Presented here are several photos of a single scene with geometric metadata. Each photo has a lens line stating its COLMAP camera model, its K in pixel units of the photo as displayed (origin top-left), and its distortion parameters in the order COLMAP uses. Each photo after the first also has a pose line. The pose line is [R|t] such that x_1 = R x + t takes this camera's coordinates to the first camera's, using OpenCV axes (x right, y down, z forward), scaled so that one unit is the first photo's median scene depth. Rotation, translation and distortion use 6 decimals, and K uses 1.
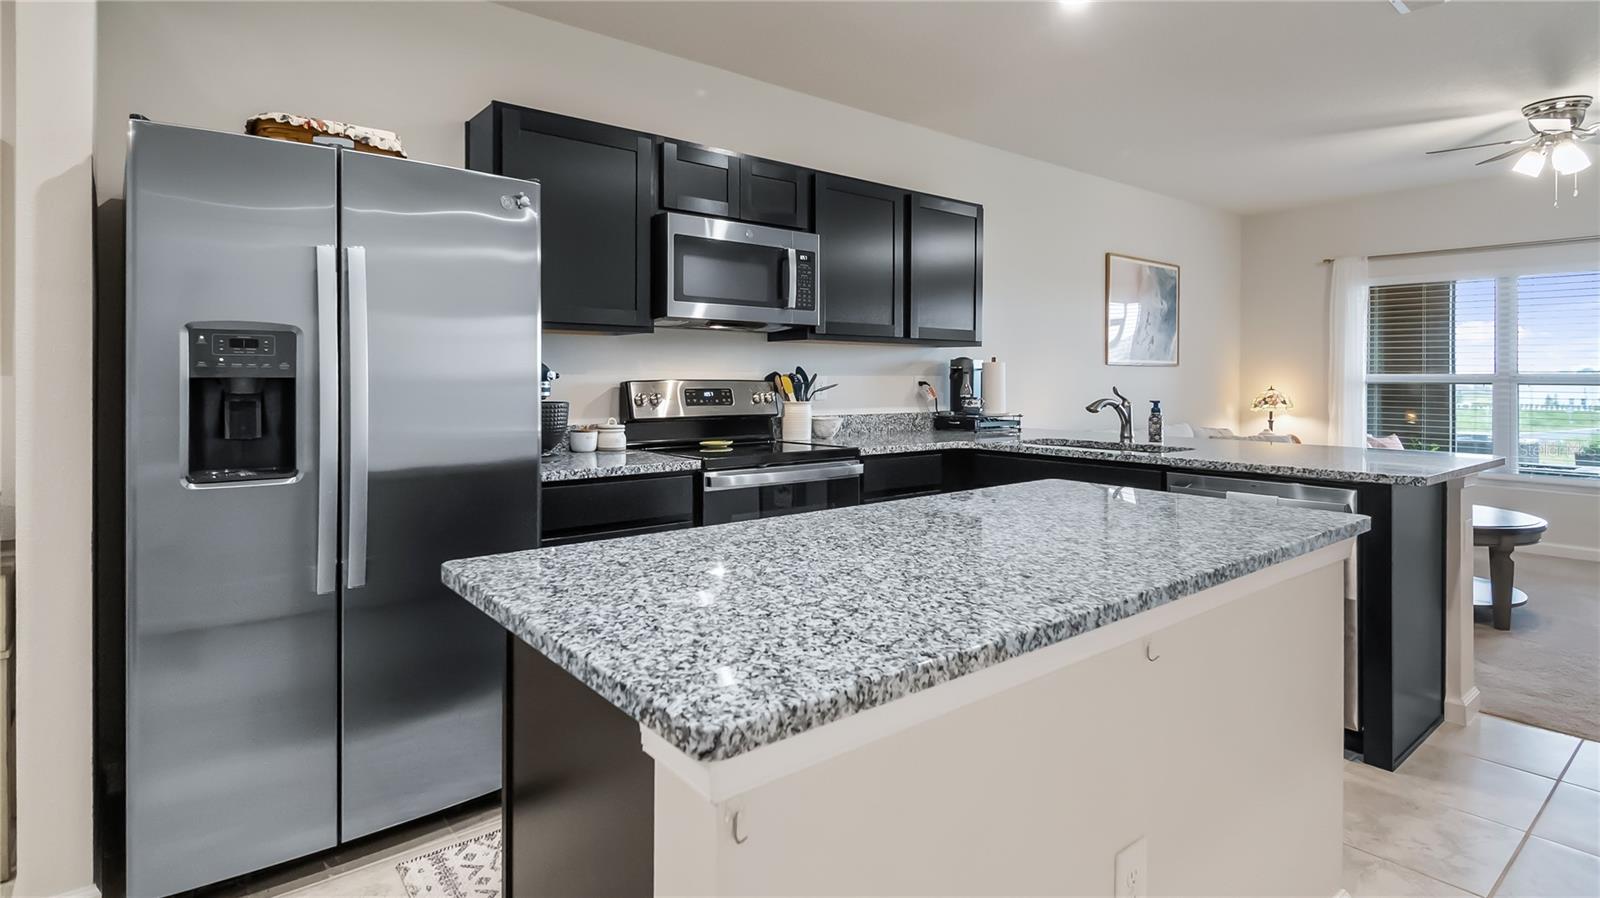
lens RADIAL K [[814.2, 0, 818.9], [0, 814.2, 376.4], [0, 0, 1]] dist [-0.000695, -0.002177]
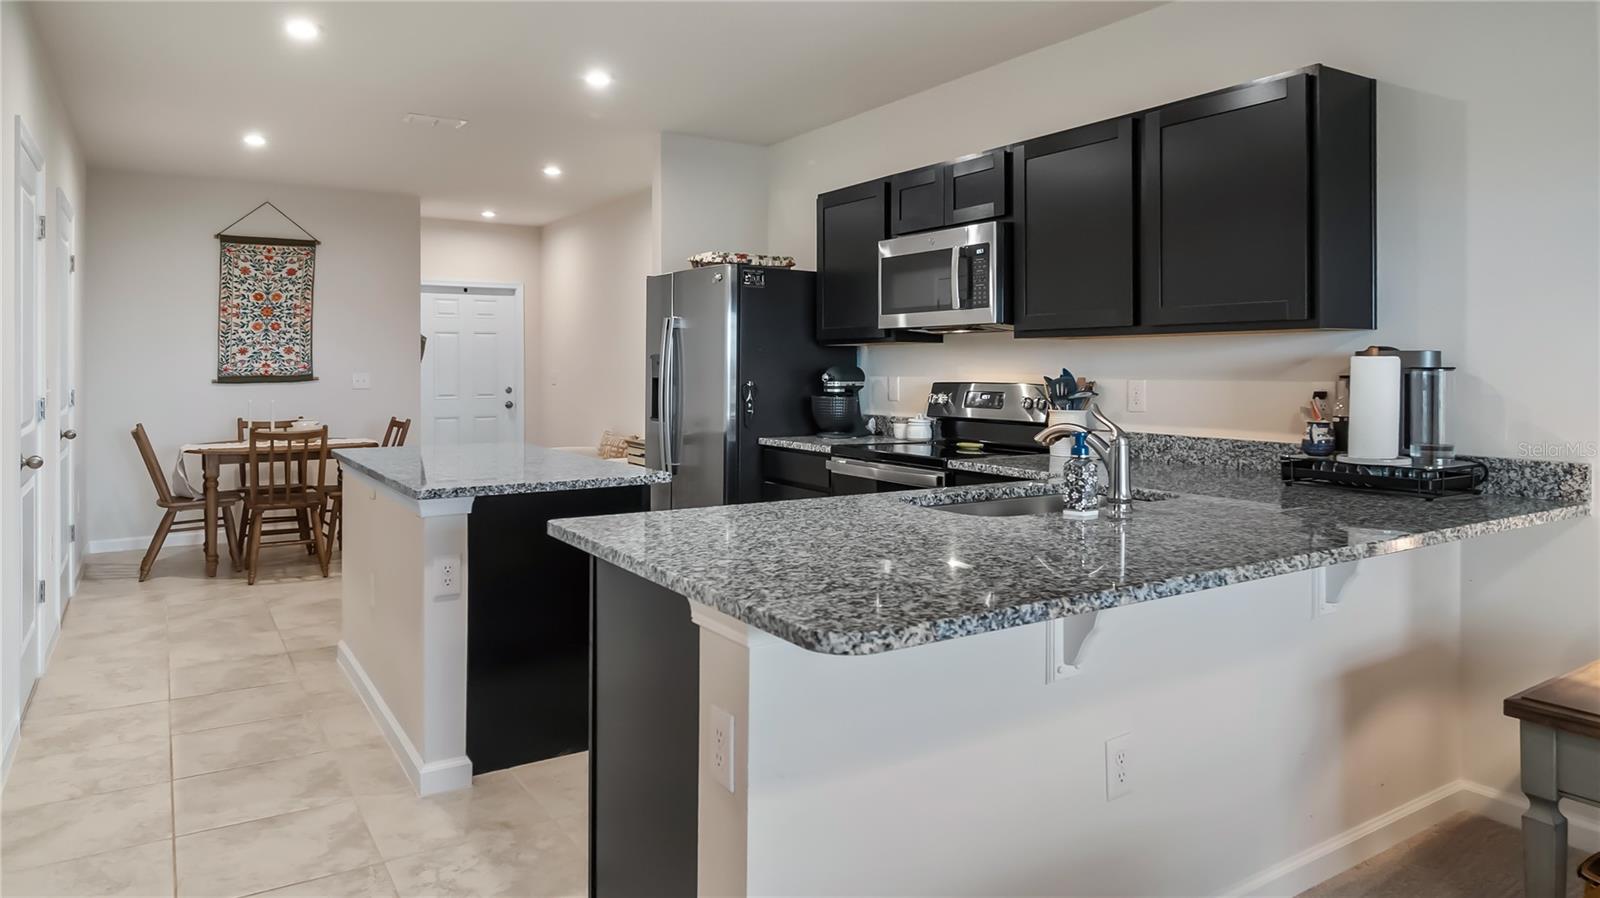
lens RADIAL K [[1013.7, 0, 788.4], [0, 1013.7, 370.4], [0, 0, 1]] dist [-0.000420, -0.006720]
pose [[-0.134987, -0.000047, -0.990847, 1.182497], [-0.000700, 1.000000, 0.000048, -0.011172], [0.990847, 0.000700, -0.134987, 0.970082]]
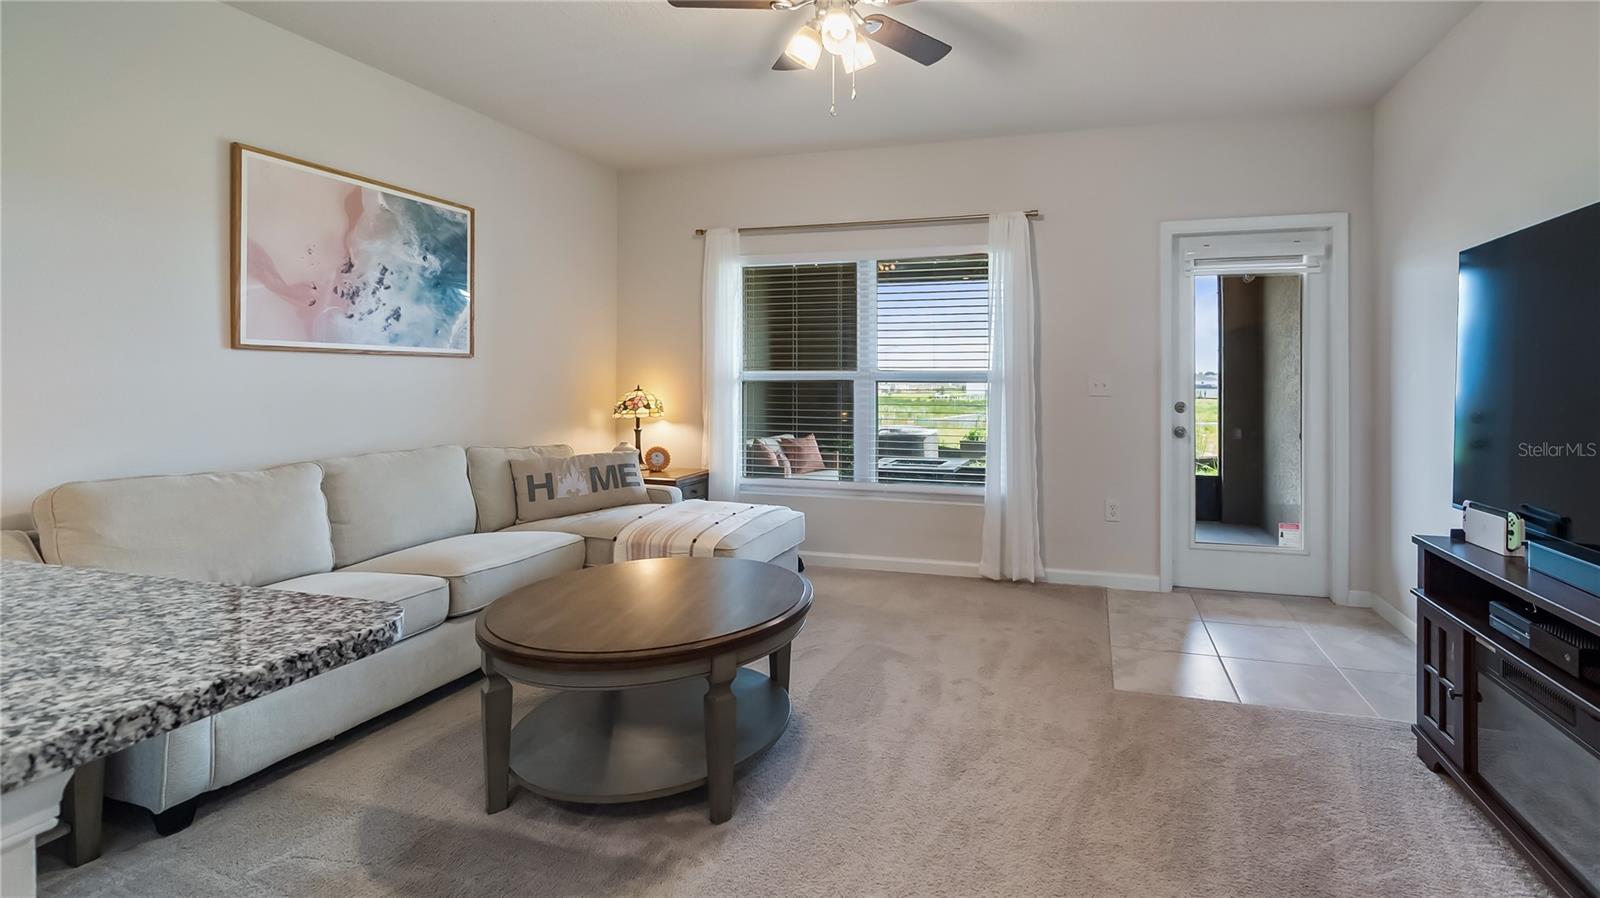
lens RADIAL K [[681.7, 0, 916.1], [0, 681.7, 380.8], [0, 0, 1]] dist [-0.008135, 0.001901]
pose [[0.808640, -0.003388, 0.588294, 0.780038], [0.001592, 0.999992, 0.003572, 0.010586], [-0.588302, -0.001952, 0.808639, 0.625401]]
